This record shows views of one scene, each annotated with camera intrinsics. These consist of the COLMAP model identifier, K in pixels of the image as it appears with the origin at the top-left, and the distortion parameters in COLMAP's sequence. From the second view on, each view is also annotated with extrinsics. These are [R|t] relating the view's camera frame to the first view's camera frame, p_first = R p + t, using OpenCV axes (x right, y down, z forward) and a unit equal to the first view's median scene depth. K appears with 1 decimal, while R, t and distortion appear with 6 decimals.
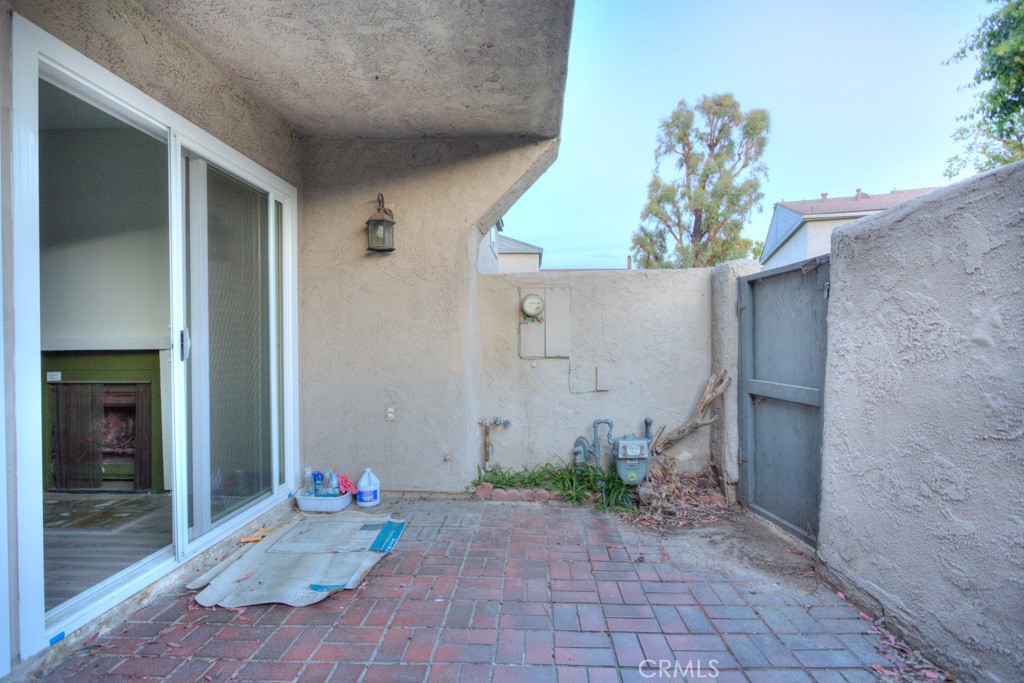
lens RADIAL K [[505.4, 0, 525.9], [0, 505.4, 343.8], [0, 0, 1]] dist [-0.017654, 0.005928]
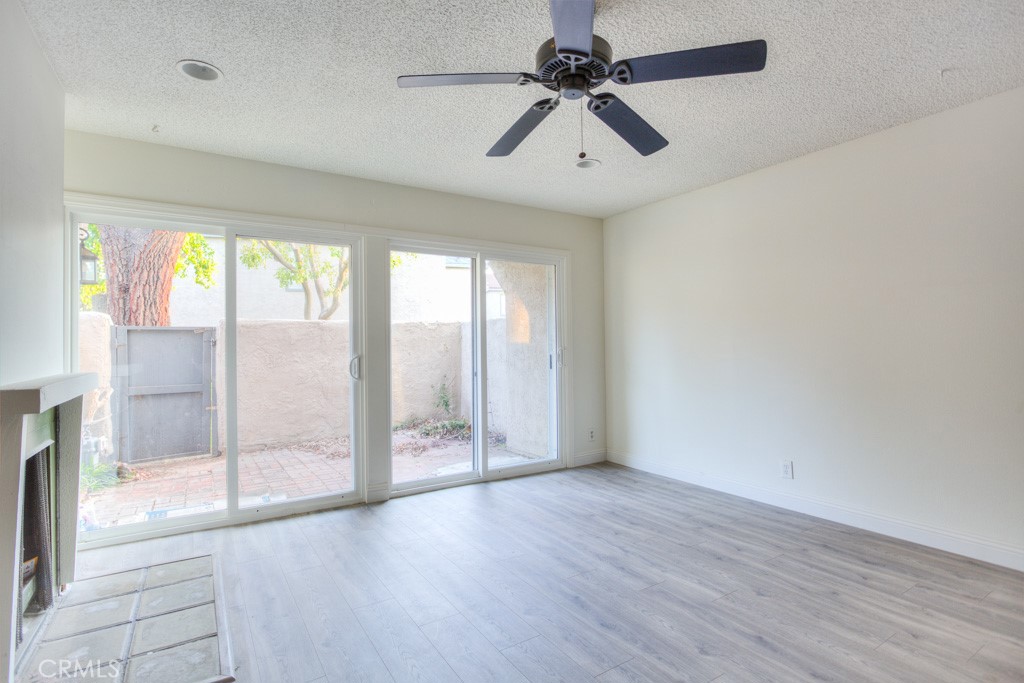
lens RADIAL K [[505.4, 0, 513.2], [0, 505.4, 337.5], [0, 0, 1]] dist [-0.017654, 0.005928]
pose [[-0.558679, 0.027390, 0.828932, -2.380317], [0.020058, 0.999608, -0.019512, -0.054488], [-0.829142, 0.005726, -0.559009, 1.227572]]
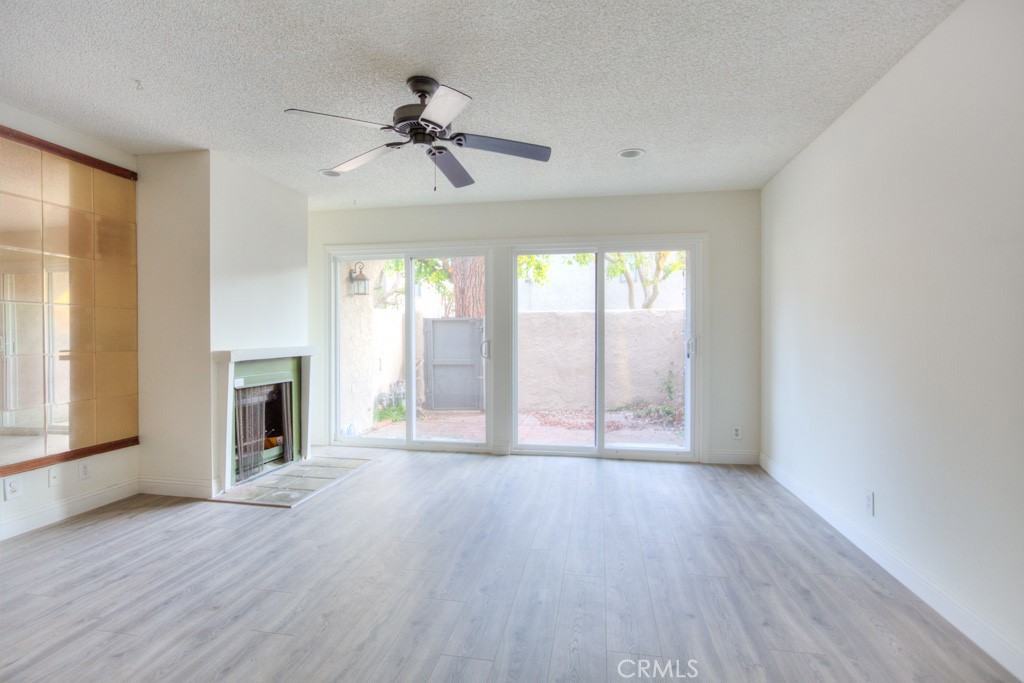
lens RADIAL K [[505.4, 0, 500.5], [0, 505.4, 331.9], [0, 0, 1]] dist [-0.017654, 0.005928]
pose [[0.168286, 0.012495, 0.985659, -2.824222], [0.005721, 0.999890, -0.013652, -0.041952], [-0.985722, 0.007936, 0.168196, 0.332802]]
